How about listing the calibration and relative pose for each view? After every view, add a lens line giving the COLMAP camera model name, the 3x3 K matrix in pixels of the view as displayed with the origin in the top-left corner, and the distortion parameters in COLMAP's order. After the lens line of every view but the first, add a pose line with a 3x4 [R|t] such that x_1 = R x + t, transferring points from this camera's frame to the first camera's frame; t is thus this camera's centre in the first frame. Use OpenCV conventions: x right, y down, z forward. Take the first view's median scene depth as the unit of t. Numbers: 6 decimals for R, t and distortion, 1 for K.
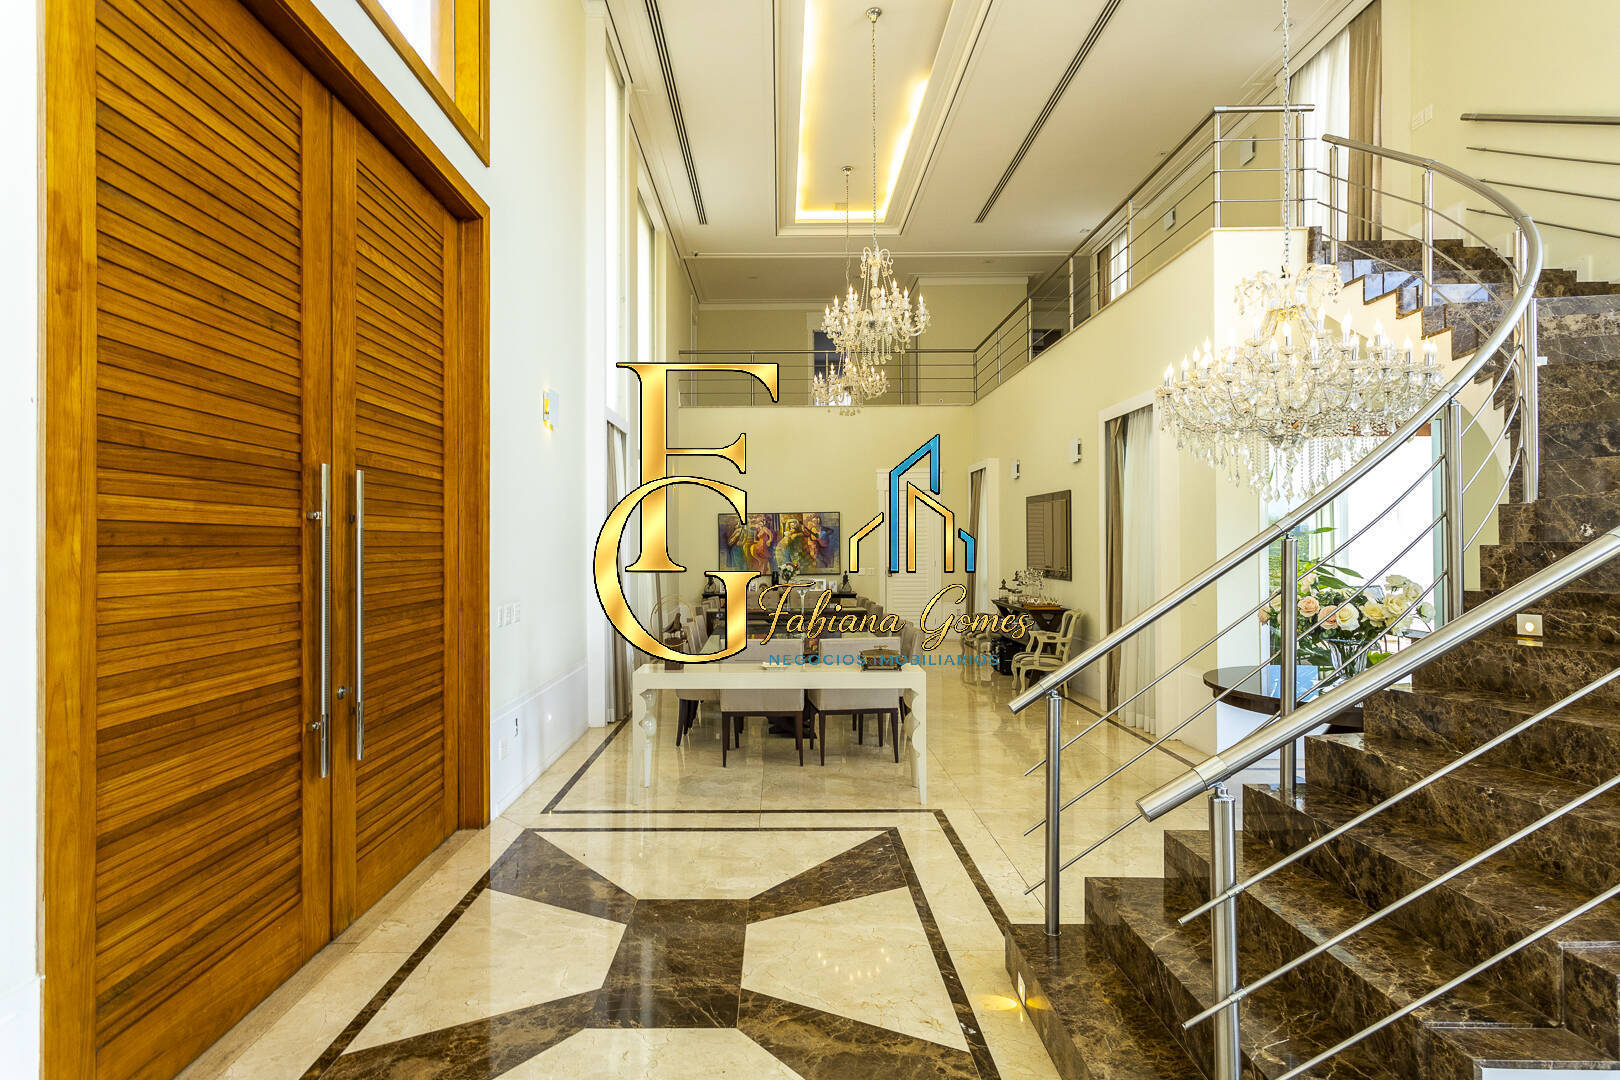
lens RADIAL K [[829.0, 0, 769.1], [0, 829.0, 542.4], [0, 0, 1]] dist [0.006383, 0.000531]
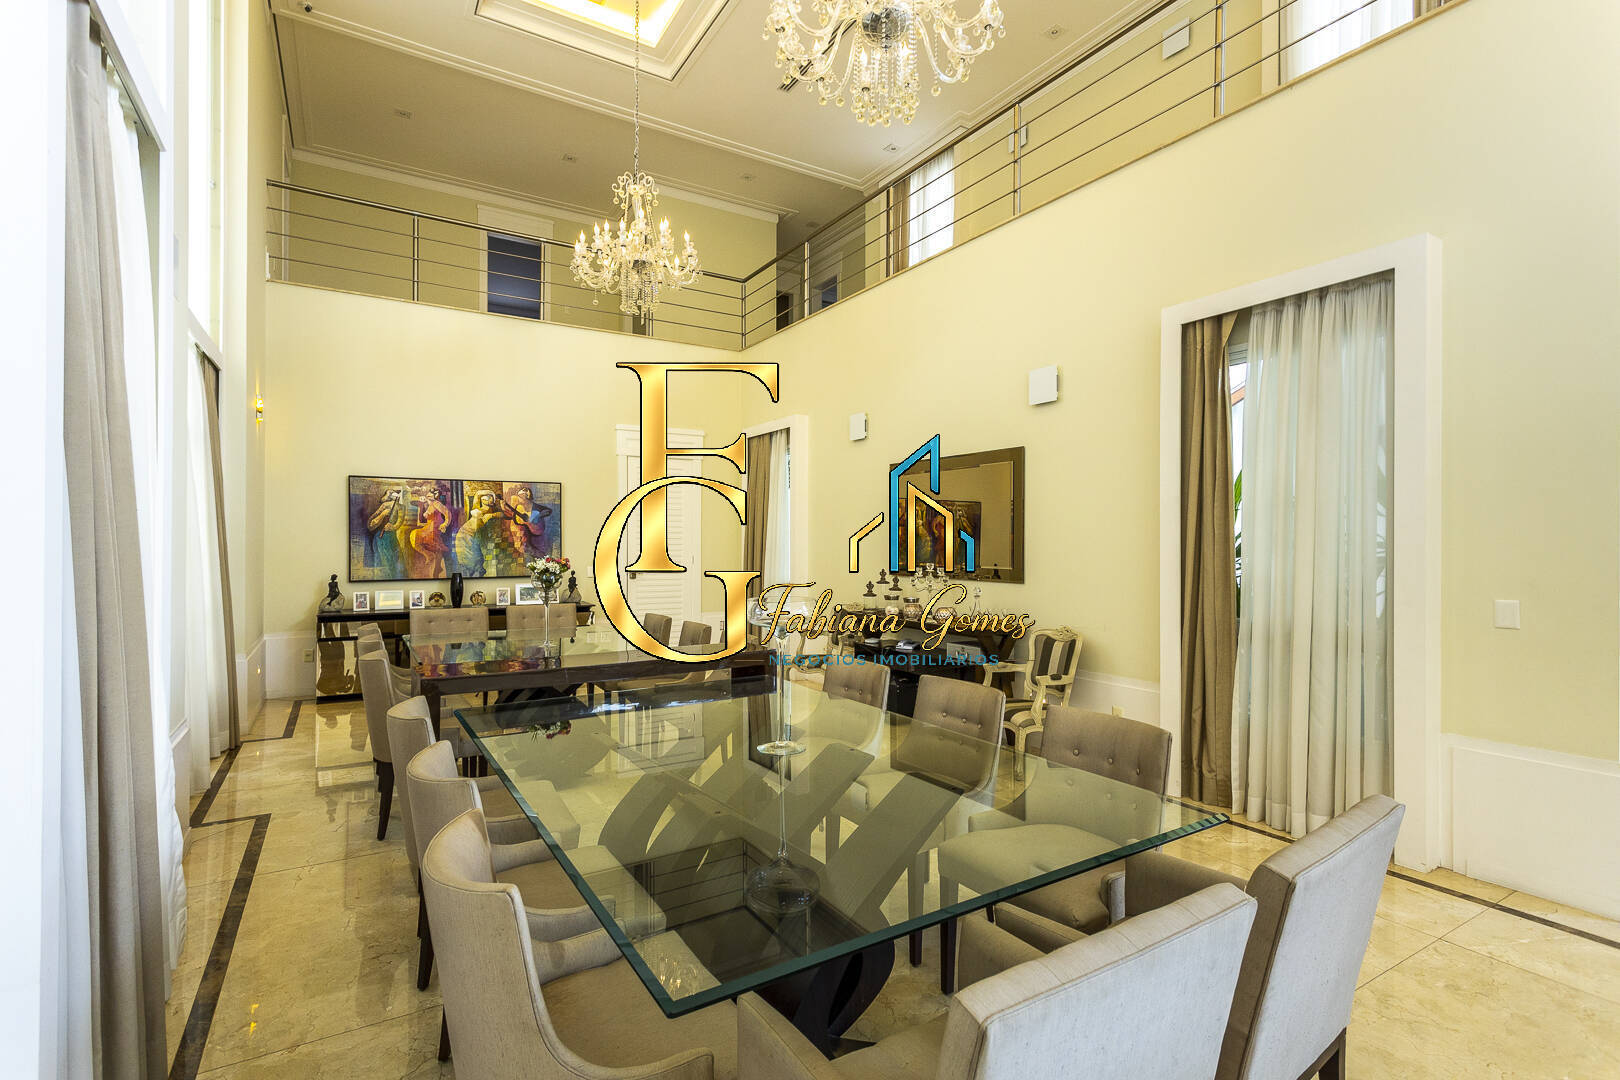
lens RADIAL K [[766.7, 0, 812.0], [0, 766.7, 541.7], [0, 0, 1]] dist [0.003962, 0.000985]
pose [[0.849548, 0.008993, 0.527435, -0.205537], [-0.009348, 0.999954, -0.001993, 0.030055], [-0.527428, -0.003238, 0.849593, 1.100529]]
